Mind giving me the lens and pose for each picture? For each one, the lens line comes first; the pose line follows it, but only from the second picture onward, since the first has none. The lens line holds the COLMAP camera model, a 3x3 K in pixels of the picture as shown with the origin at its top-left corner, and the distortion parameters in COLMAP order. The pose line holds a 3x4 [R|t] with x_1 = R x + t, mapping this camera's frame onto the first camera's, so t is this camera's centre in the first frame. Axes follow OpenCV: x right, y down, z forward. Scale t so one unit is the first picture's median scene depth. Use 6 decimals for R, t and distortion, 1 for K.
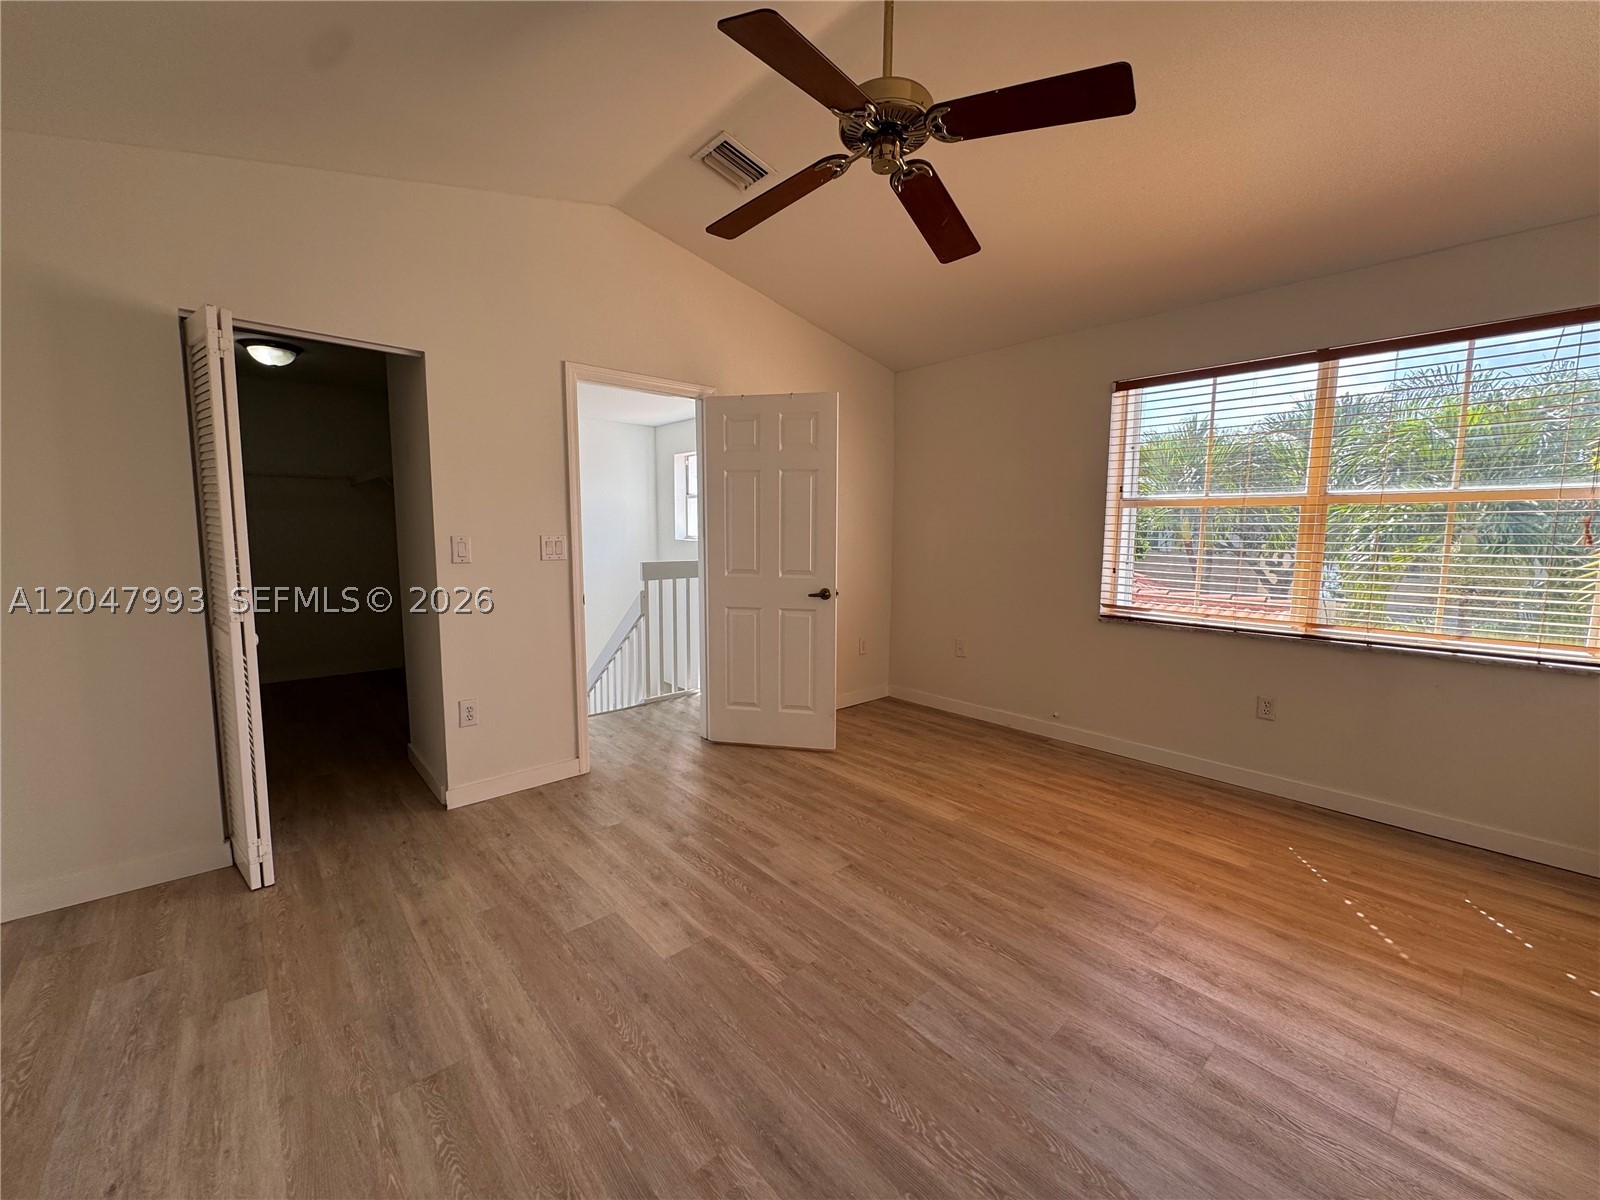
lens RADIAL K [[637.7, 0, 797.7], [0, 637.7, 600.2], [0, 0, 1]] dist [-0.002806, 0.000007]
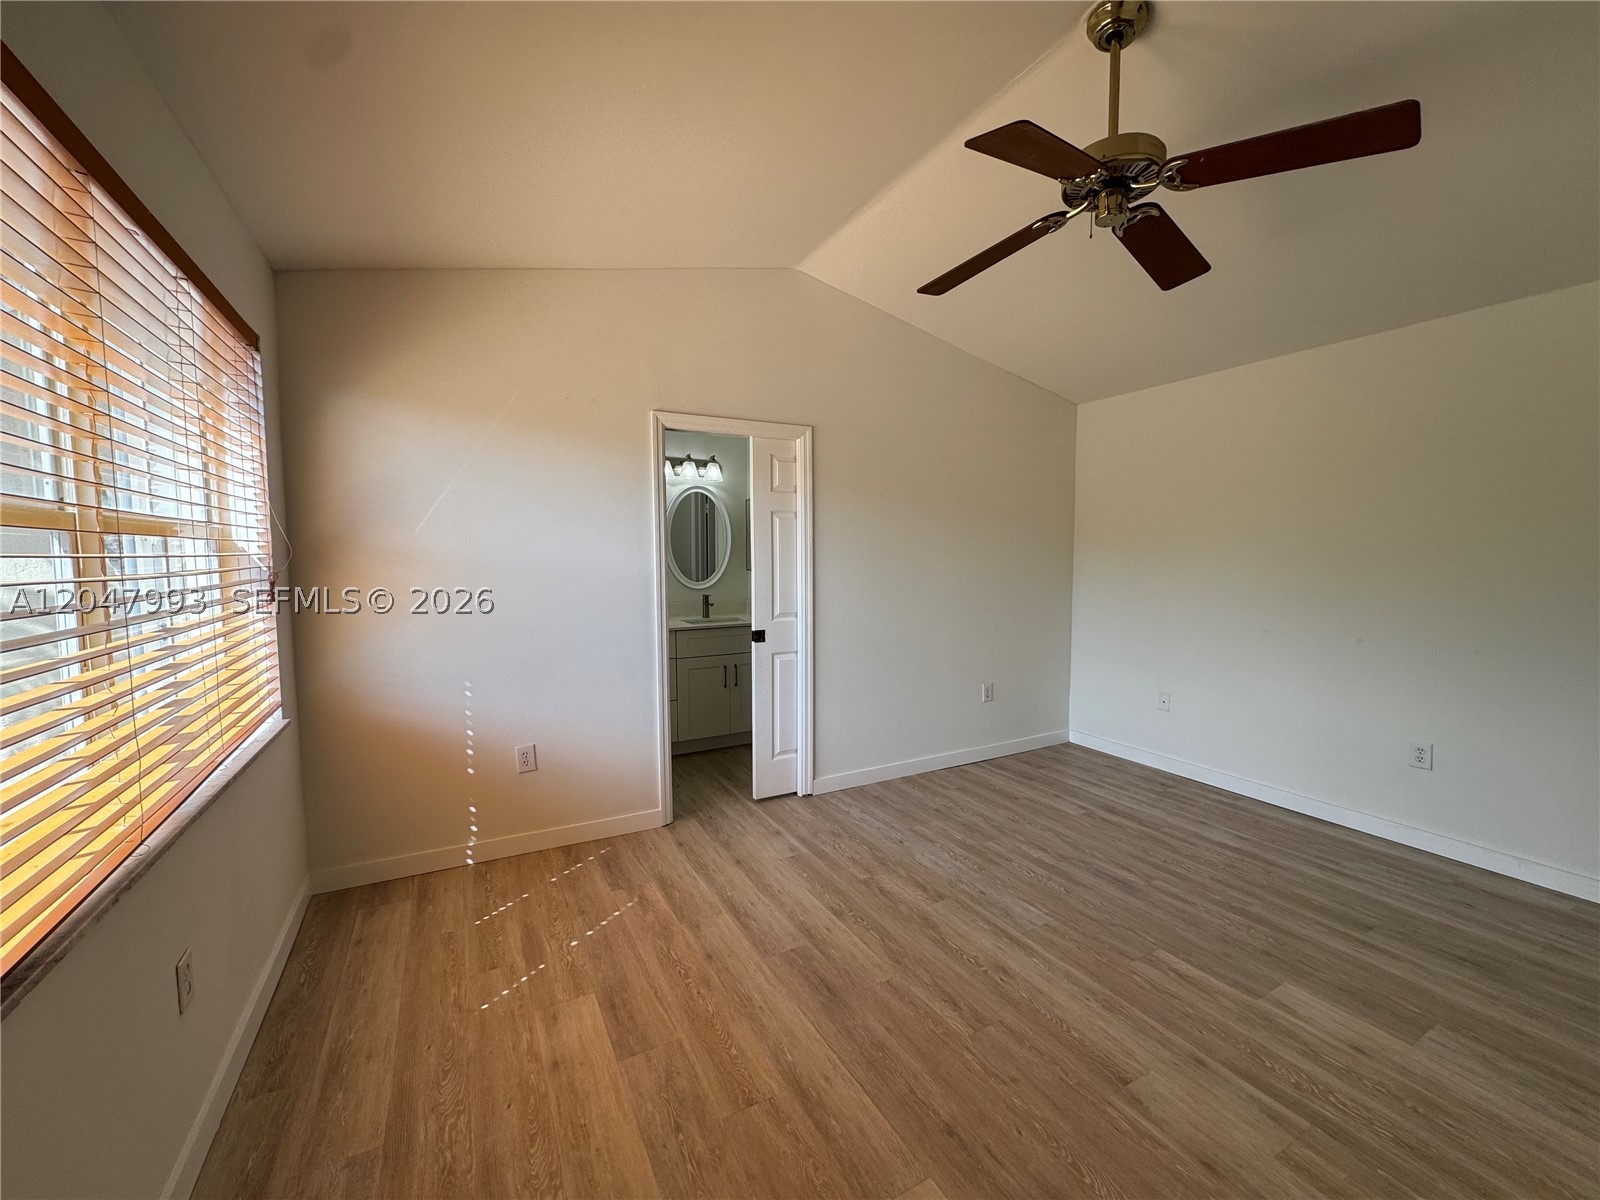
lens RADIAL K [[637.7, 0, 797.7], [0, 637.7, 600.2], [0, 0, 1]] dist [-0.002806, 0.000007]
pose [[-0.972293, -0.024395, 0.232490, 0.326902], [0.019322, 0.982750, 0.183928, -0.258423], [-0.232966, 0.183324, -0.955049, 1.931030]]
